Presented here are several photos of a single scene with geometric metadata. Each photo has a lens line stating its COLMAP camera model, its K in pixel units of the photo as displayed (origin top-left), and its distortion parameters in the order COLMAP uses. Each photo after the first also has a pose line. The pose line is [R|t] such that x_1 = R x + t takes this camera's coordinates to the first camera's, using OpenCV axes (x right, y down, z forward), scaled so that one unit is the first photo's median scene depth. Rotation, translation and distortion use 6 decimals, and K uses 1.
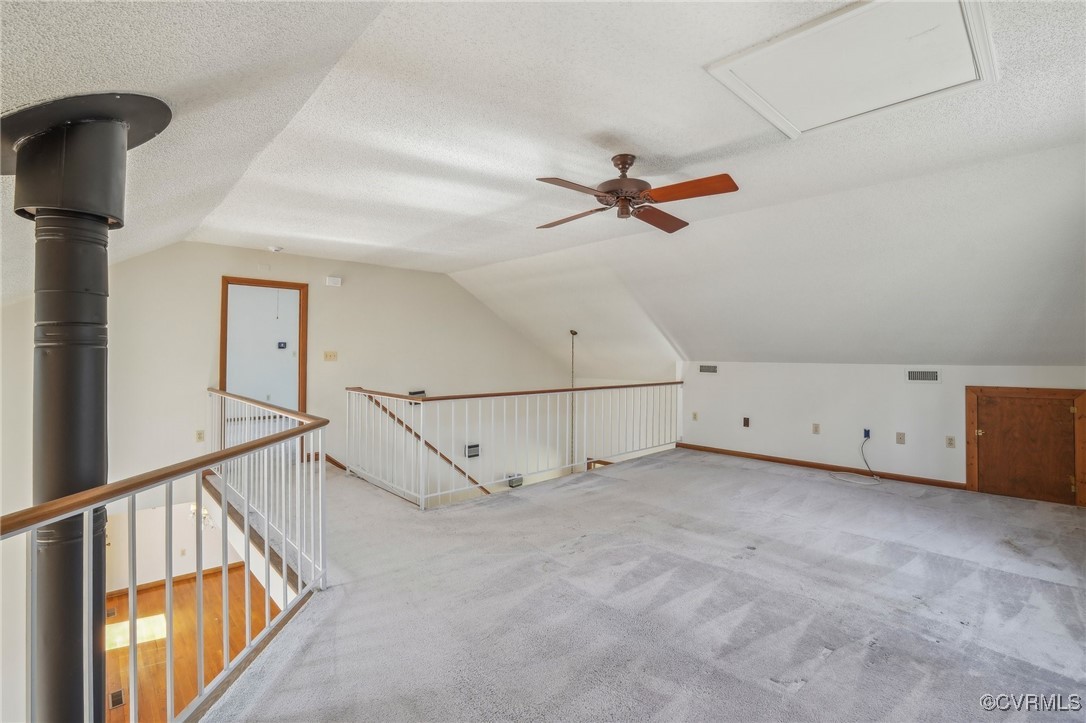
lens RADIAL K [[487.4, 0, 543.0], [0, 487.4, 361.5], [0, 0, 1]] dist [-0.000243, -0.000072]
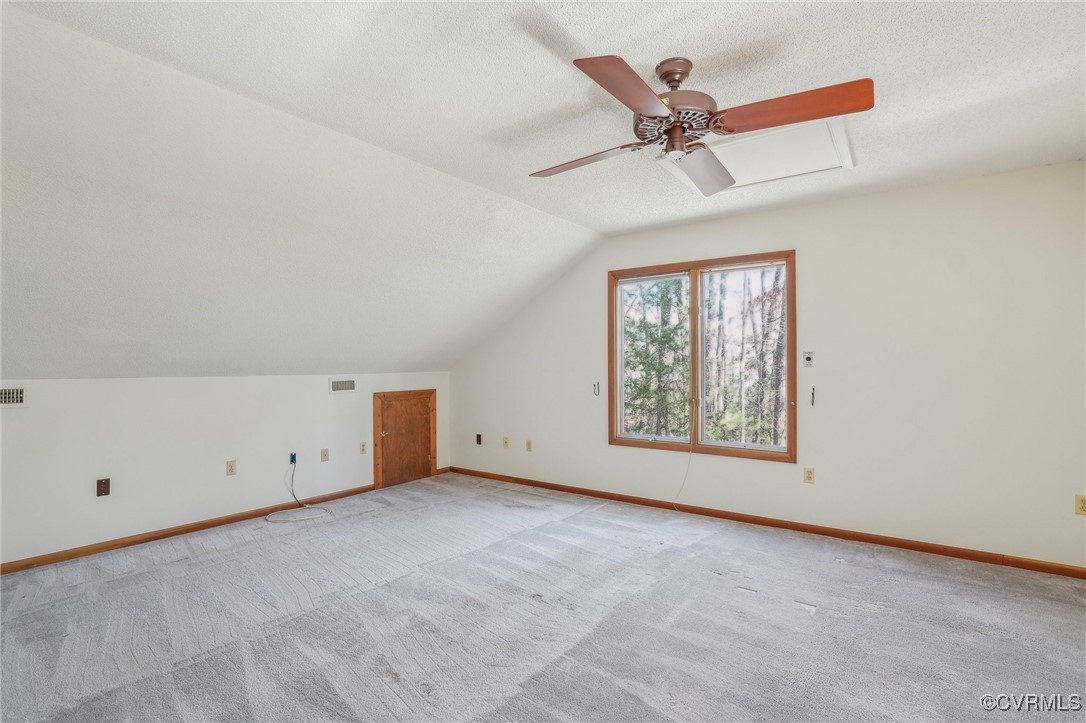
lens RADIAL K [[514.6, 0, 565.5], [0, 514.6, 359.5], [0, 0, 1]] dist [-0.000662, 0.000542]
pose [[-0.174310, 0.005075, 0.984678, -0.327565], [0.012406, 0.999919, -0.002958, -0.015100], [-0.984613, 0.011700, -0.174359, 0.789059]]
